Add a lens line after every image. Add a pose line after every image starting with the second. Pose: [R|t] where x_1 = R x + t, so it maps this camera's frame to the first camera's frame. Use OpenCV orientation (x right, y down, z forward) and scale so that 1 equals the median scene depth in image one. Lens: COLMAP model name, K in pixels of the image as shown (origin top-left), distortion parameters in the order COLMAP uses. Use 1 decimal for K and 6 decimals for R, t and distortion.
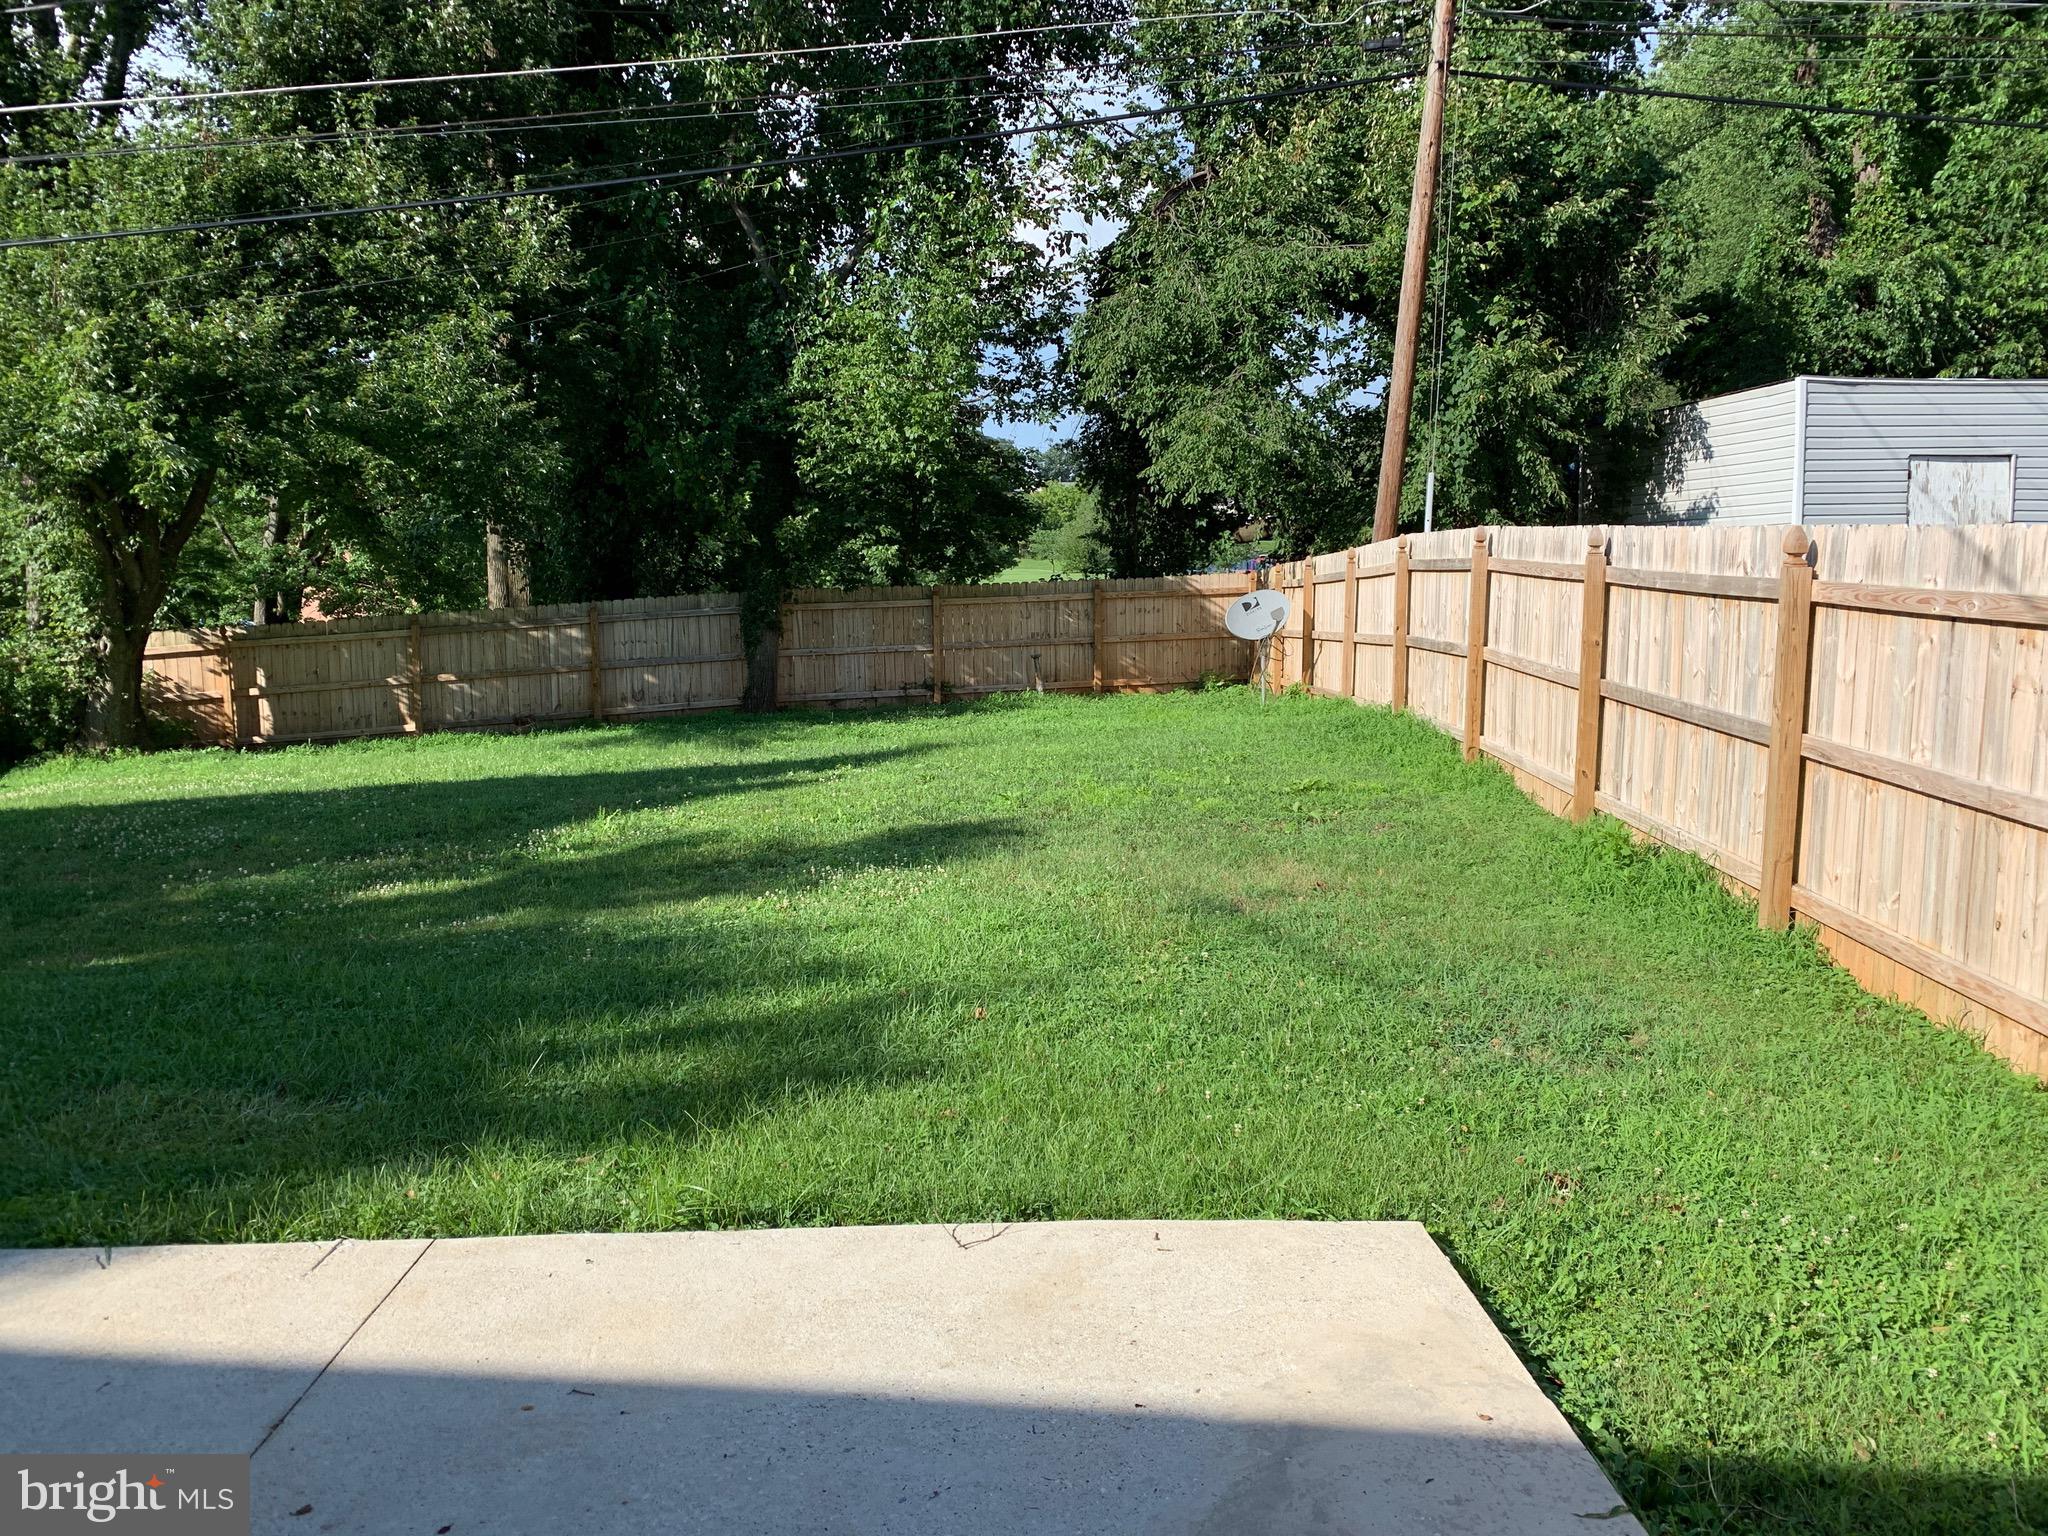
lens RADIAL K [[1580.6, 0, 1056.4], [0, 1580.6, 747.7], [0, 0, 1]] dist [0.048388, -0.050100]
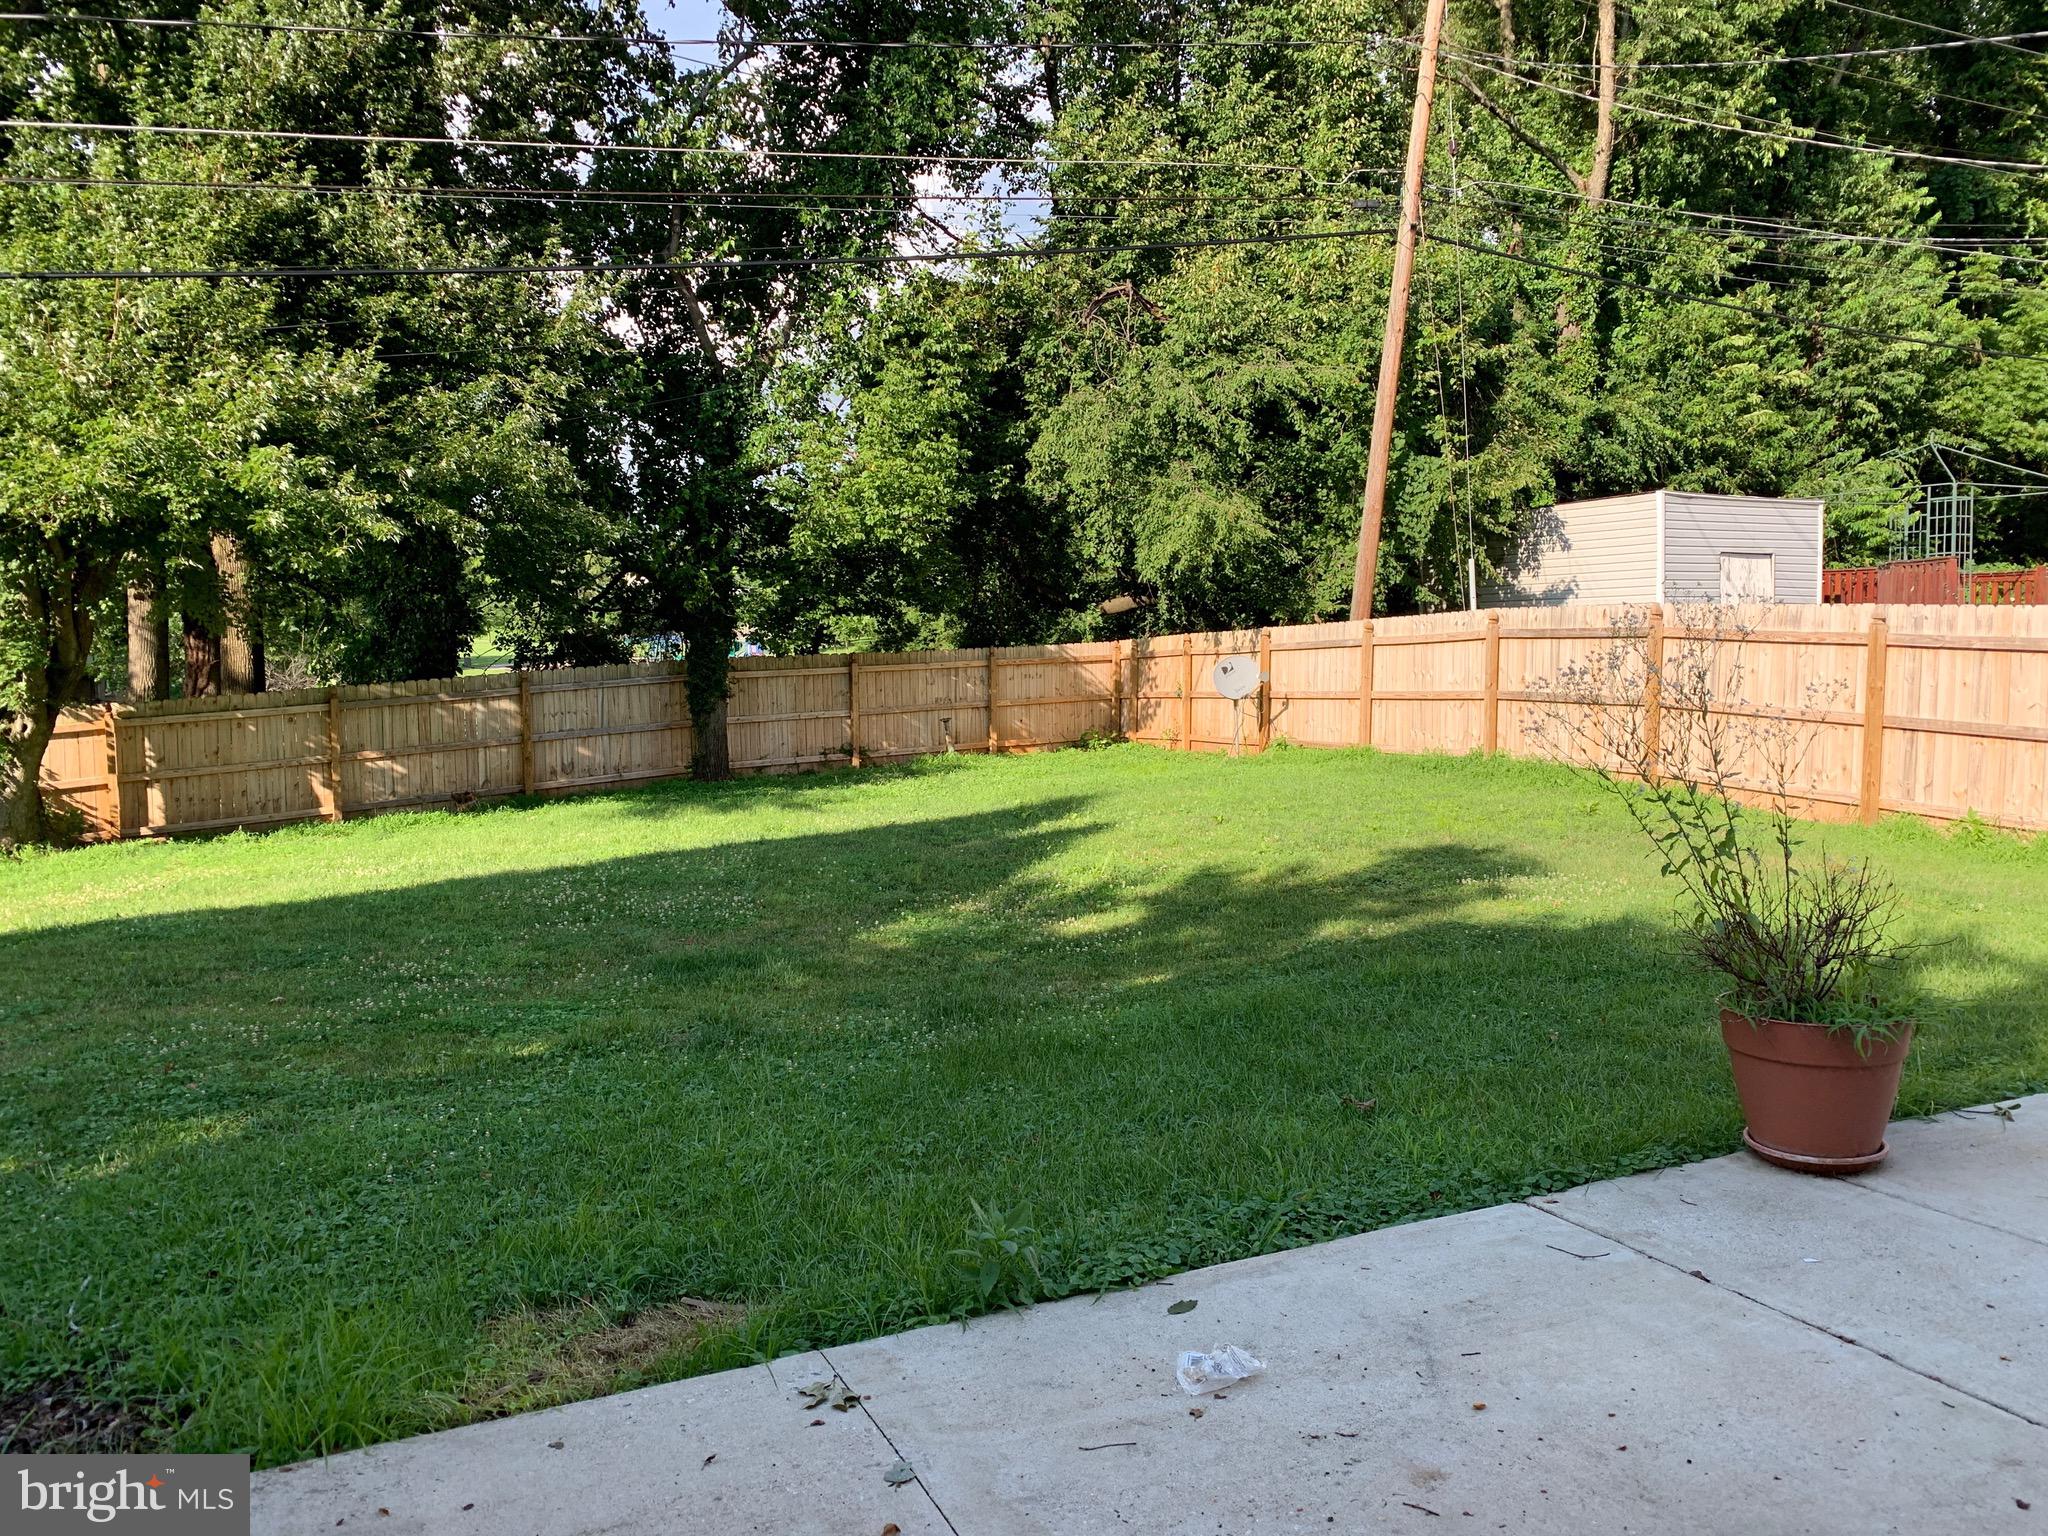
lens RADIAL K [[1580.6, 0, 1022.0], [0, 1580.6, 759.8], [0, 0, 1]] dist [0.048388, -0.050100]
pose [[0.929677, -0.028669, 0.367259, -0.379249], [0.041926, 0.998724, -0.028168, 0.000920], [-0.365983, 0.041585, 0.929692, -0.006014]]
